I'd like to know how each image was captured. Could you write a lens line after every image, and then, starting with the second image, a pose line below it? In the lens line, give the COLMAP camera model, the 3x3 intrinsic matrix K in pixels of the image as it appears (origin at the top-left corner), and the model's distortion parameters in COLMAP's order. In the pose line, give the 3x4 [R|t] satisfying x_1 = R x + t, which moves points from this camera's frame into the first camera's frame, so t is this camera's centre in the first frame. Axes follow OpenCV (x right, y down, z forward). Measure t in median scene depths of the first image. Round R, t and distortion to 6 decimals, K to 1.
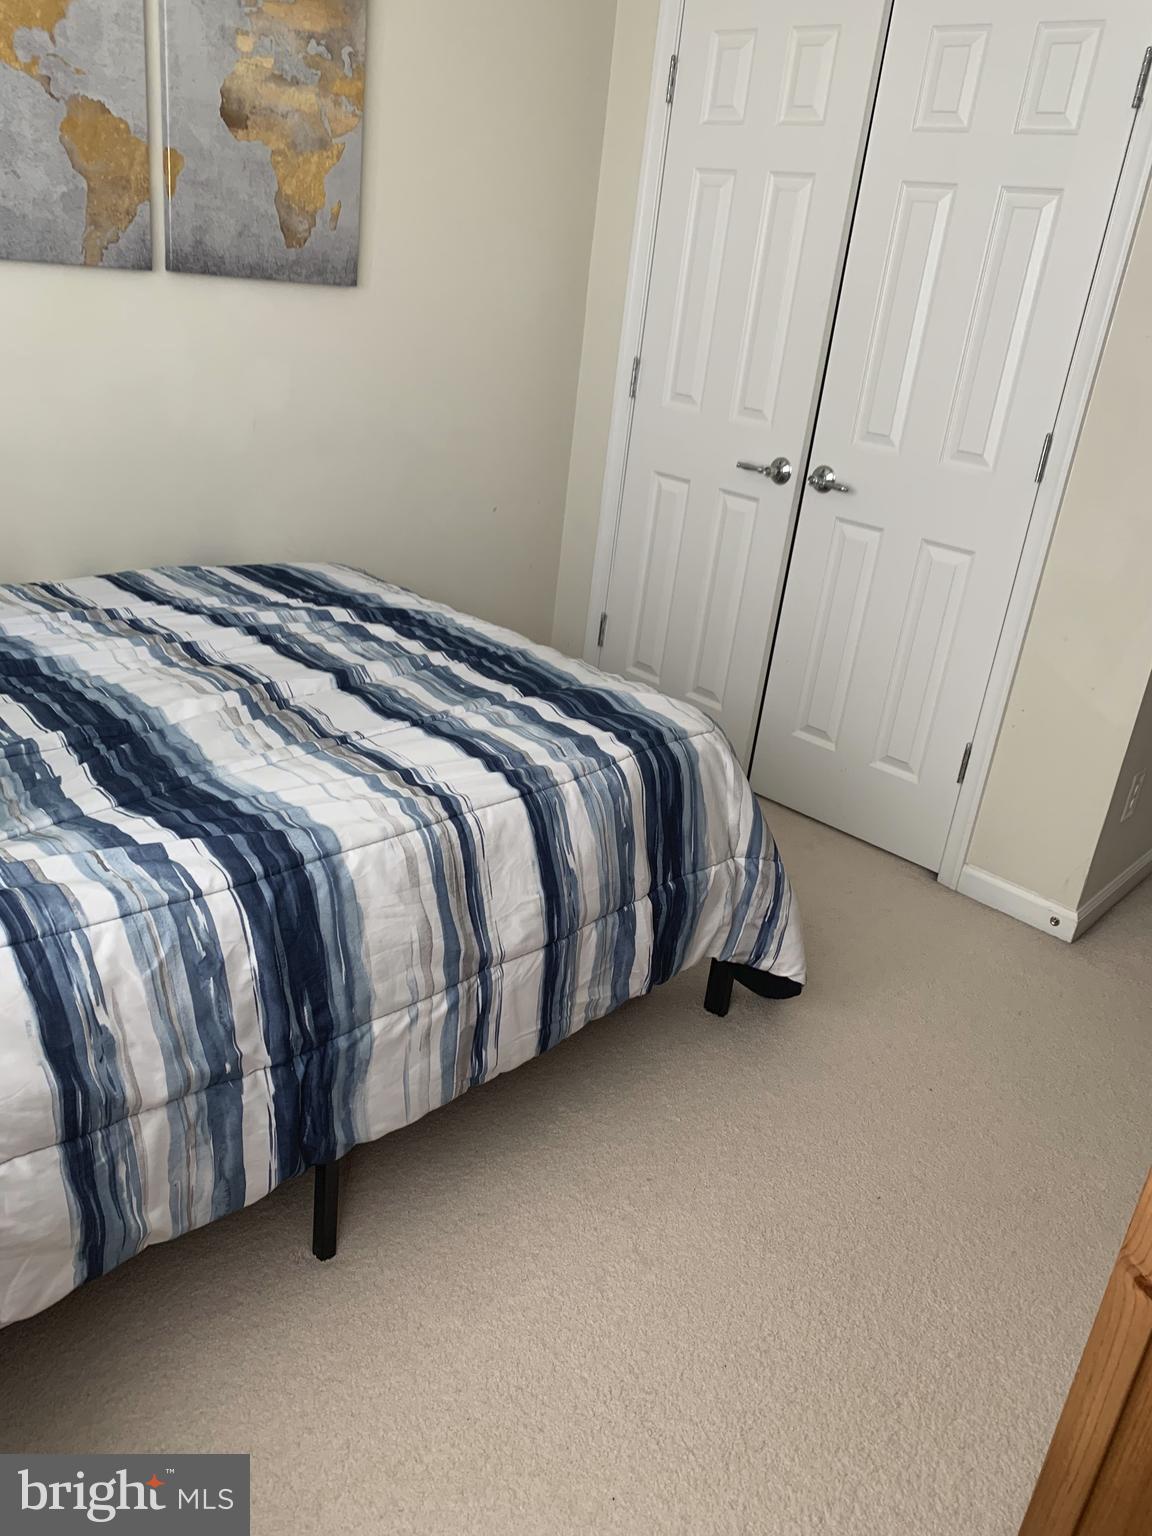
lens RADIAL K [[1190.5, 0, 576.0], [0, 1190.5, 768.0], [0, 0, 1]] dist [-0.003698, 0.006051]
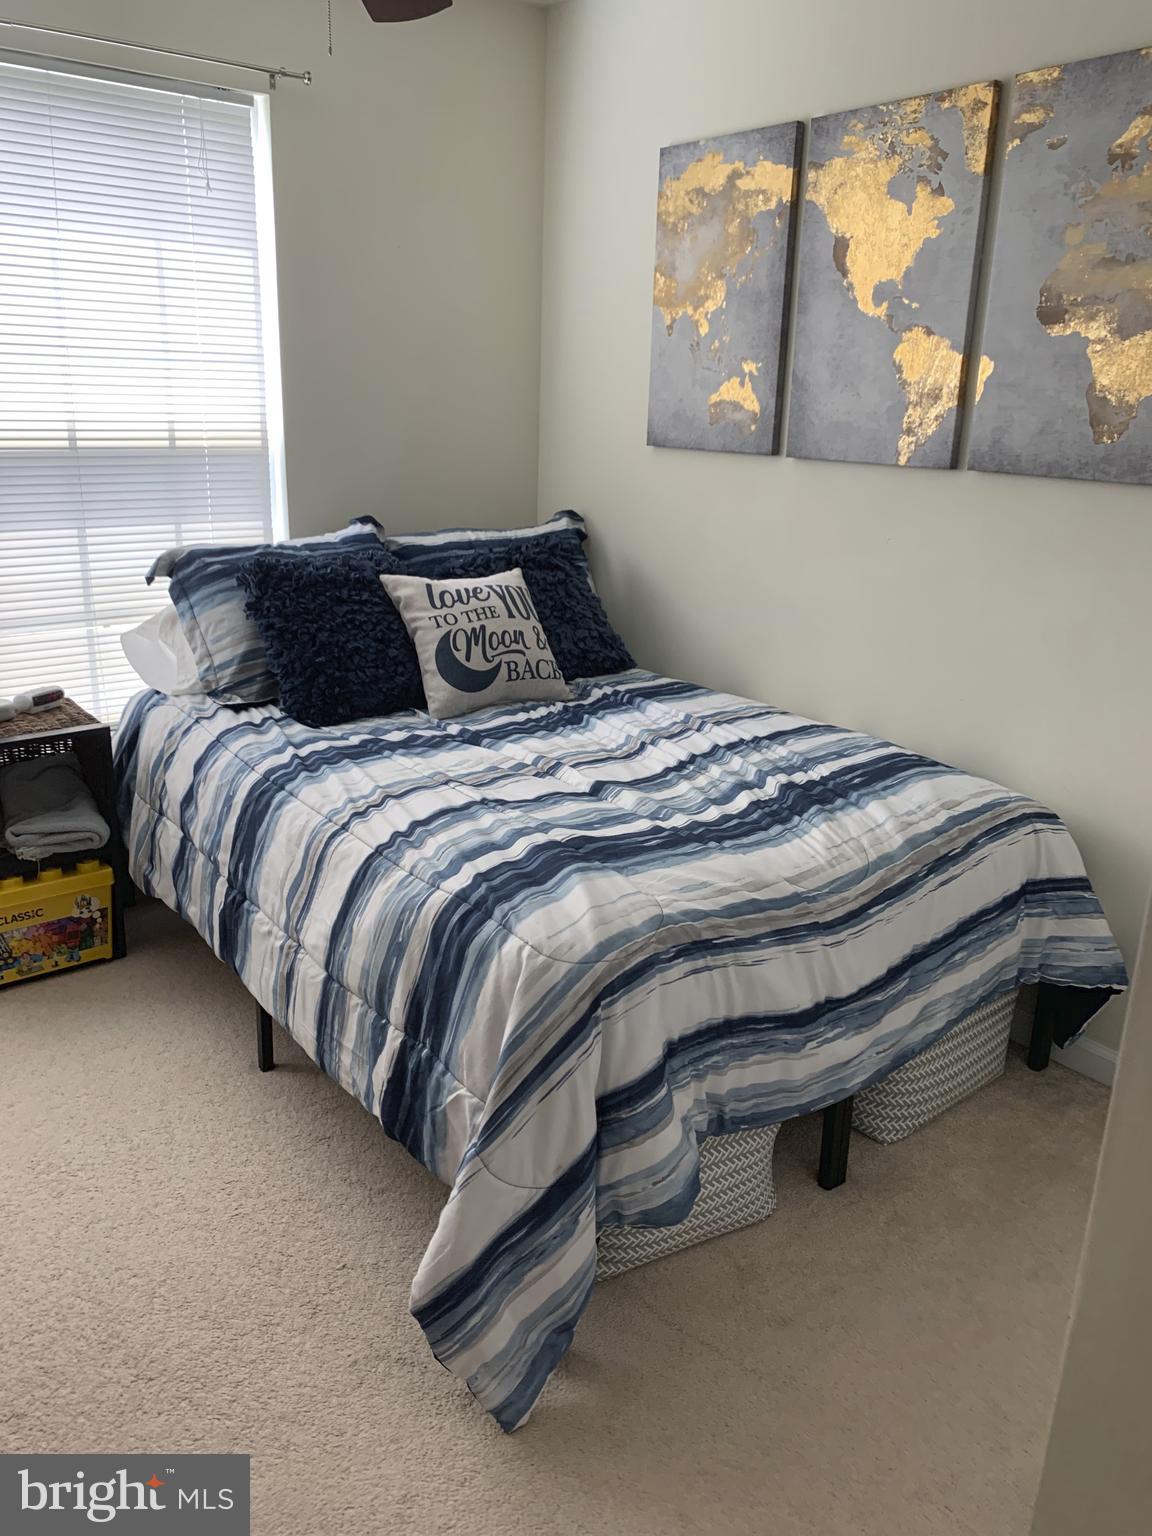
lens RADIAL K [[1171.2, 0, 576.0], [0, 1171.2, 768.0], [0, 0, 1]] dist [0.044486, -0.057321]
pose [[-0.130211, 0.186858, -0.973719, 0.724015], [-0.437488, 0.870478, 0.225549, -0.273086], [0.889747, 0.455360, -0.031598, 0.838578]]
